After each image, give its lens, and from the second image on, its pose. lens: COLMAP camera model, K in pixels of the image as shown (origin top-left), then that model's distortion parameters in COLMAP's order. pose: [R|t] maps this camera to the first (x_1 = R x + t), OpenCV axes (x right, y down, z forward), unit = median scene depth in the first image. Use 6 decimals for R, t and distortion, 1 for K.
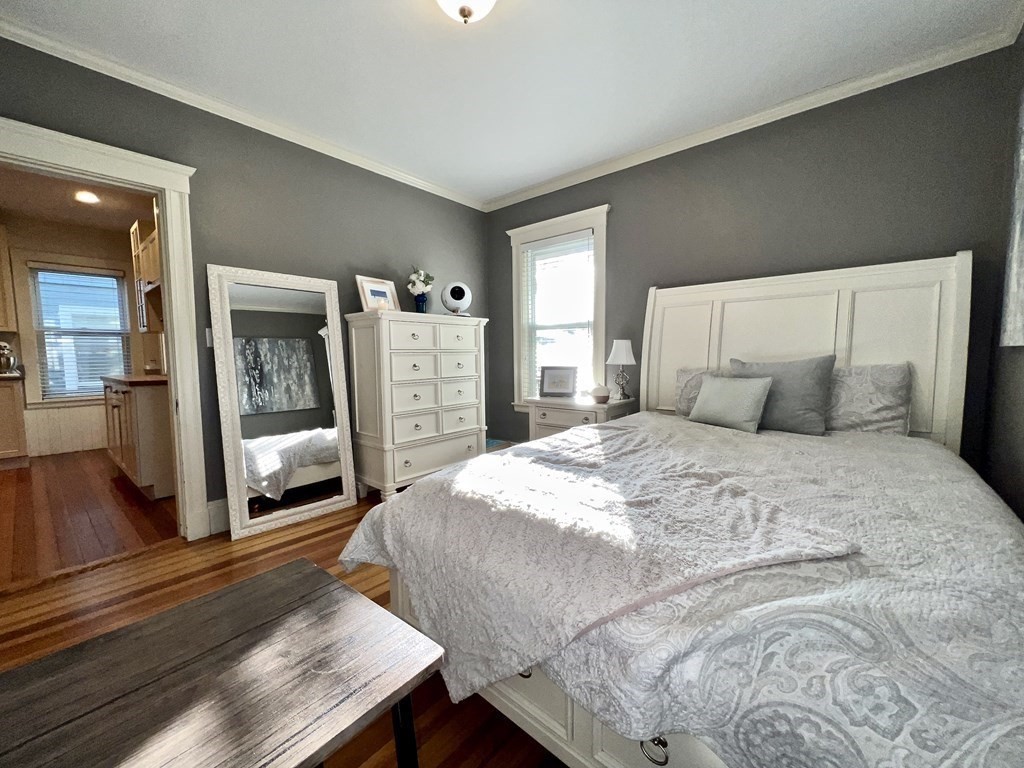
lens RADIAL K [[406.4, 0, 512.0], [0, 406.4, 384.0], [0, 0, 1]] dist [-0.001385, -0.000173]
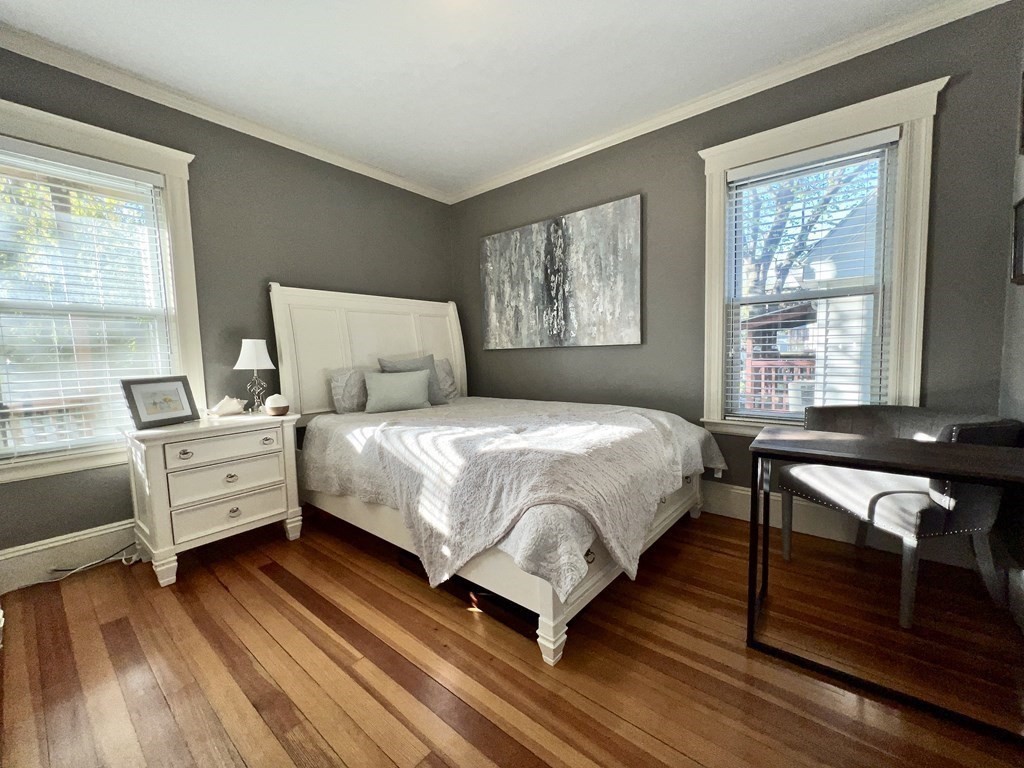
lens RADIAL K [[406.4, 0, 512.0], [0, 406.4, 384.0], [0, 0, 1]] dist [-0.001385, -0.000173]
pose [[-0.025895, -0.075465, 0.996812, -0.588574], [0.090440, 0.992881, 0.077516, -0.036496], [-0.995565, 0.092159, -0.018885, 0.510577]]
